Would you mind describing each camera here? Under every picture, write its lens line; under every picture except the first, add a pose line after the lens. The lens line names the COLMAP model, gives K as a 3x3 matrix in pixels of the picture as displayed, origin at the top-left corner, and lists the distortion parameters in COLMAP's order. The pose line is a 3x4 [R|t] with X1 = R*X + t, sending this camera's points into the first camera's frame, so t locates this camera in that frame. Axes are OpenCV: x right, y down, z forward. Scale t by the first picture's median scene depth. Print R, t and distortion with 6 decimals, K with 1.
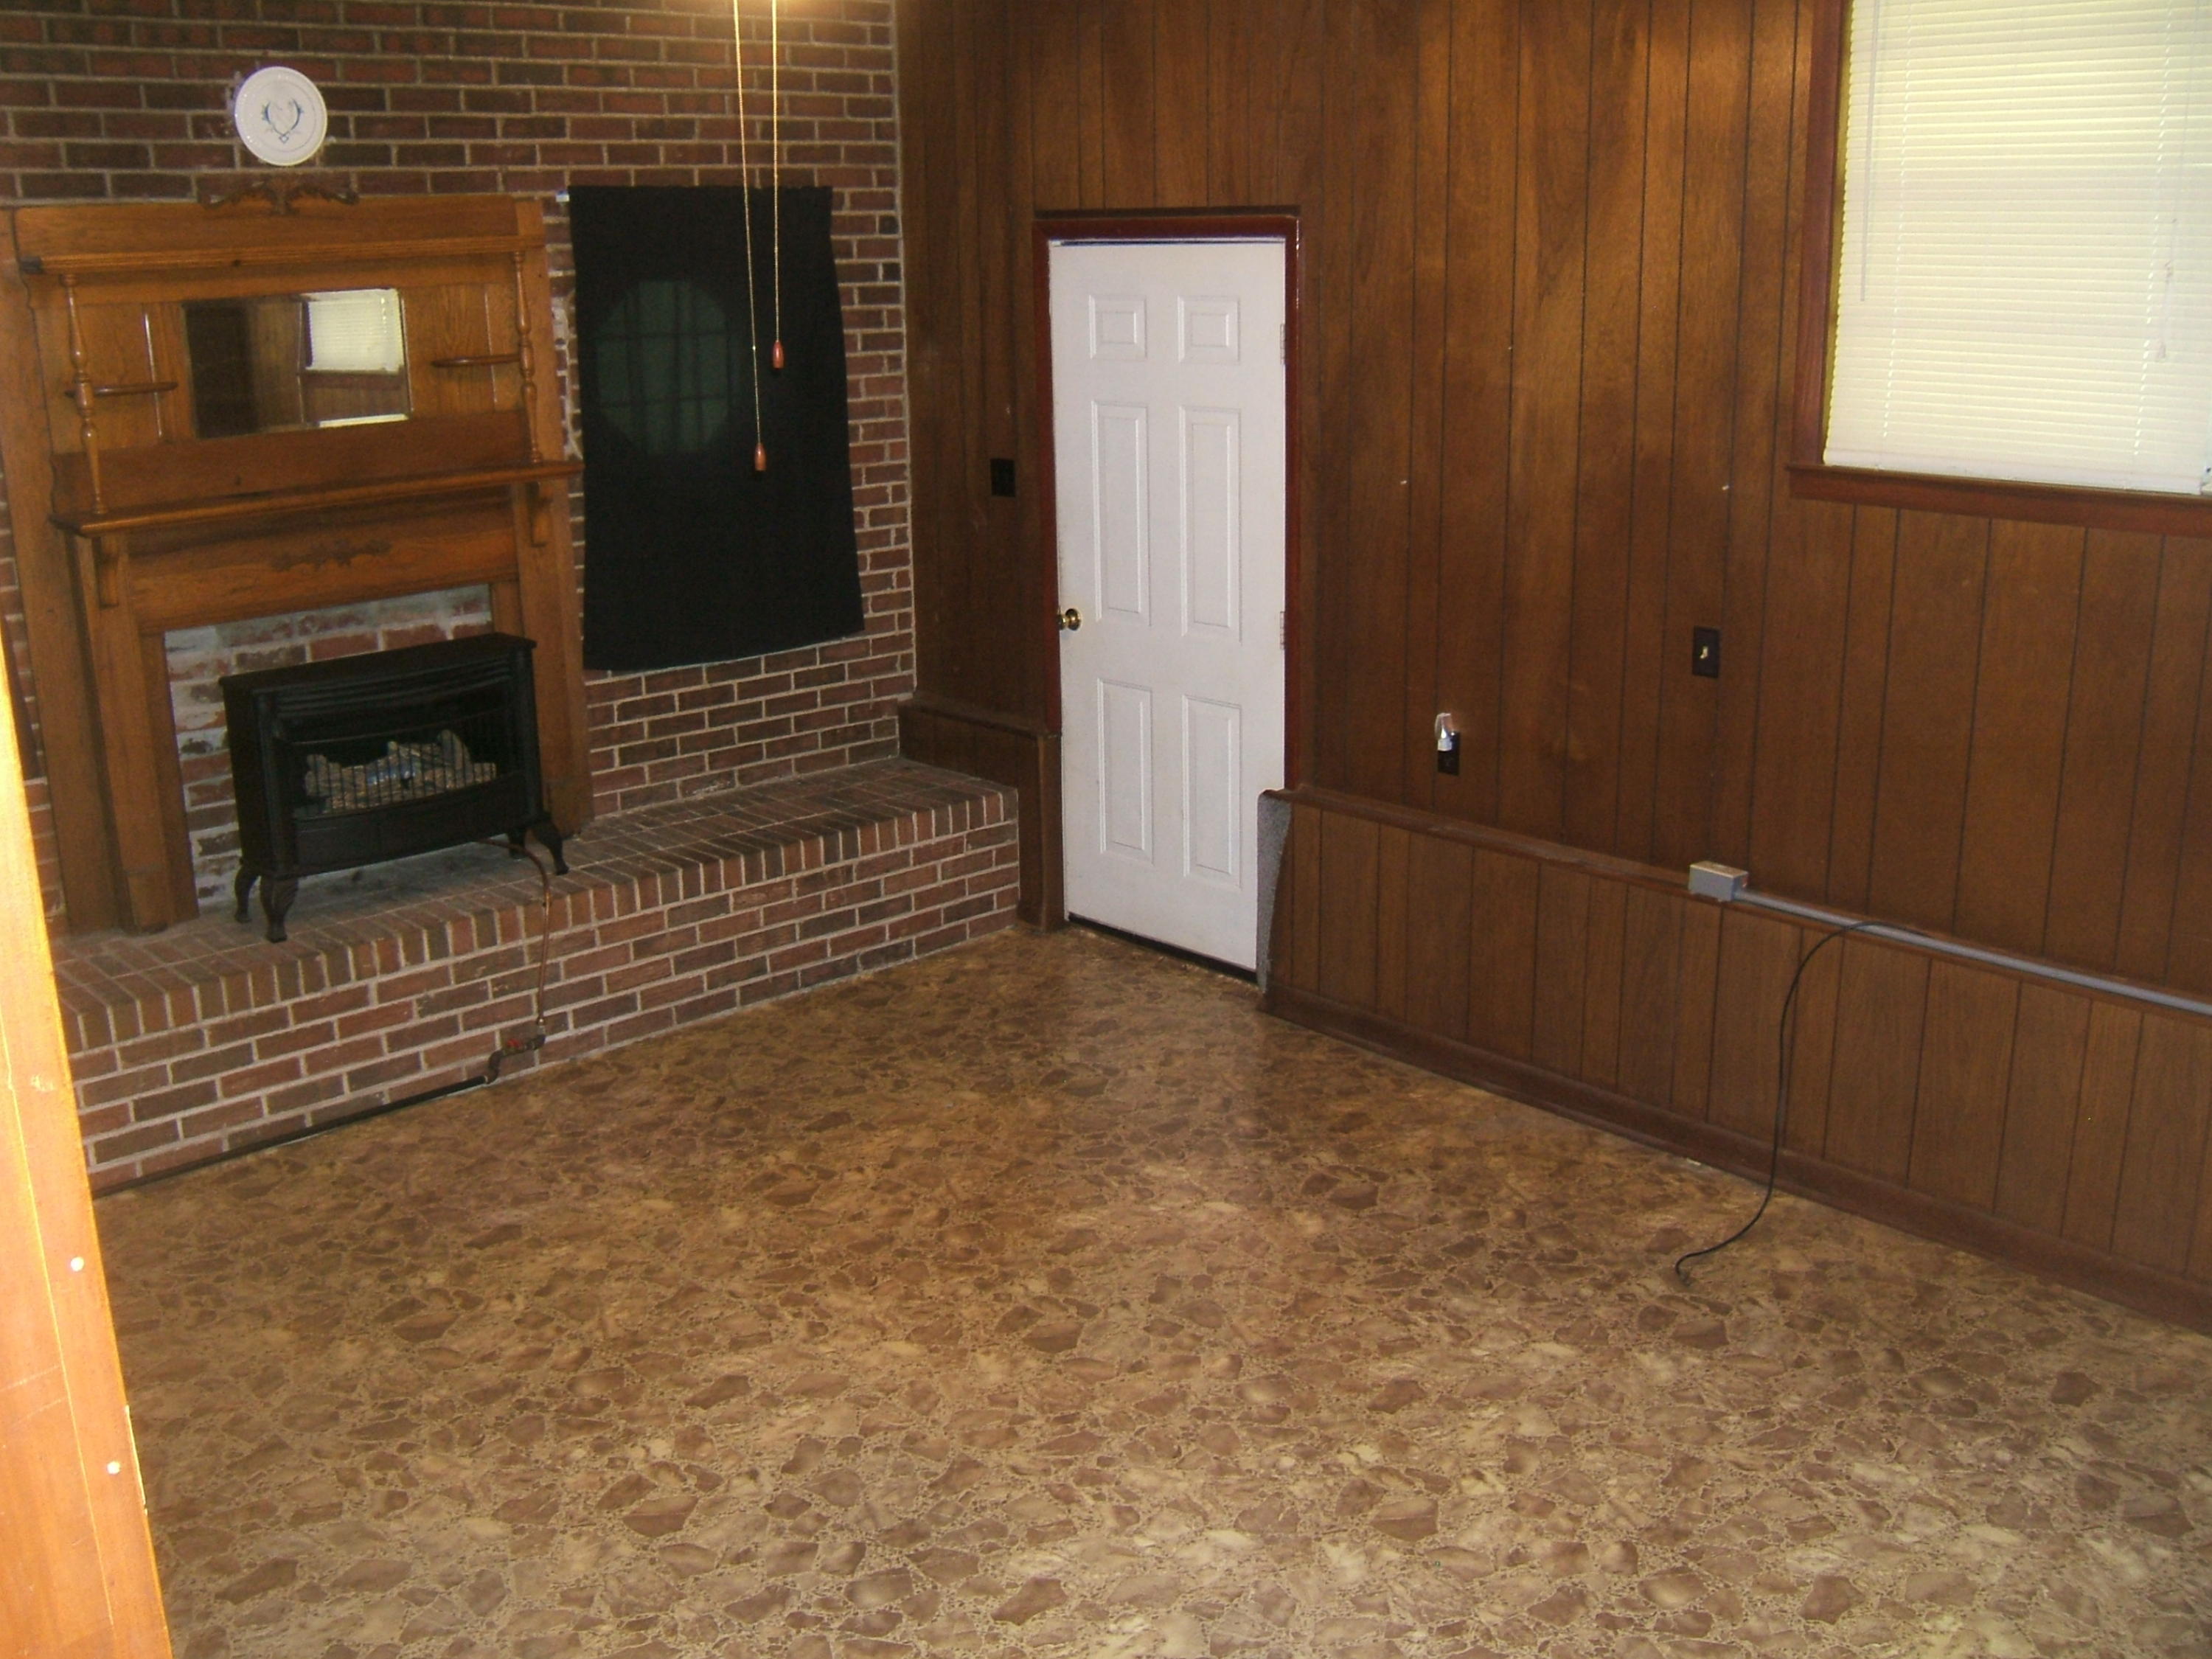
lens RADIAL K [[2136.8, 0, 1106.0], [0, 2136.8, 829.5], [0, 0, 1]] dist [-0.108837, 0.042018]
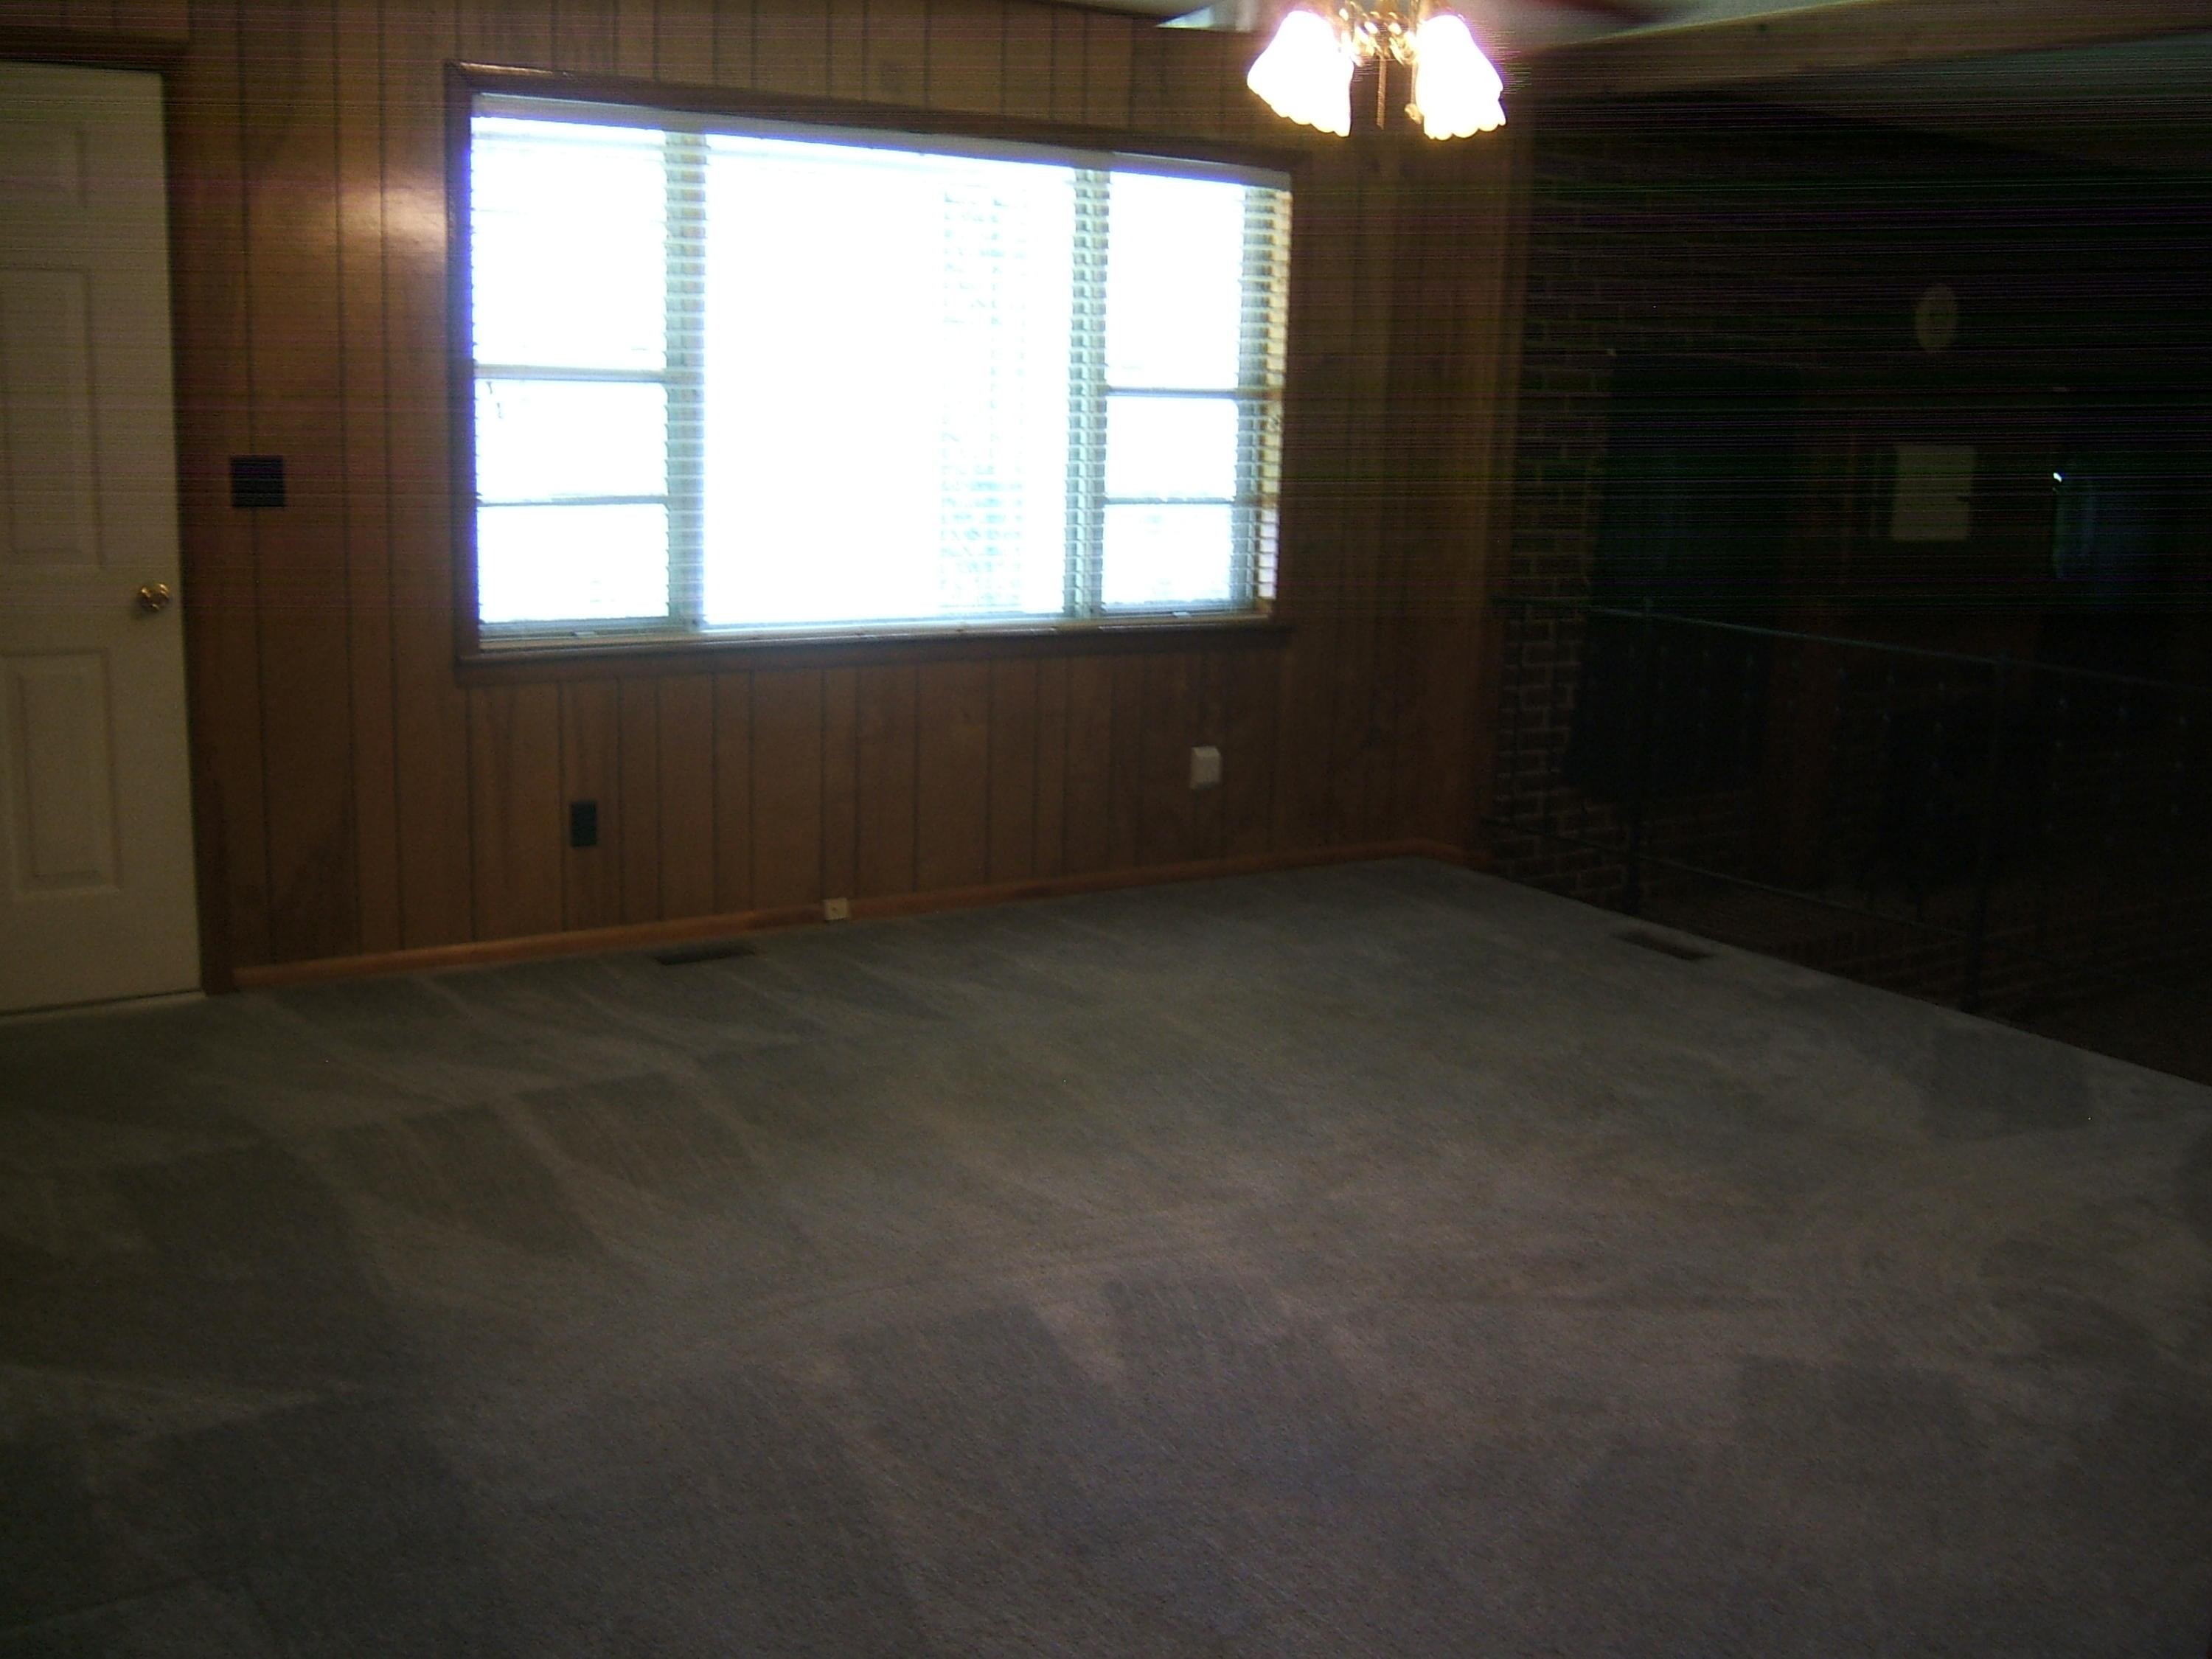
lens RADIAL K [[2136.8, 0, 1106.0], [0, 2136.8, 829.5], [0, 0, 1]] dist [-0.108837, 0.042018]
pose [[0.985577, 0.080182, -0.149025, -0.714253], [-0.091284, 0.993417, -0.069208, 0.150892], [0.142495, 0.081813, 0.986409, -0.450426]]
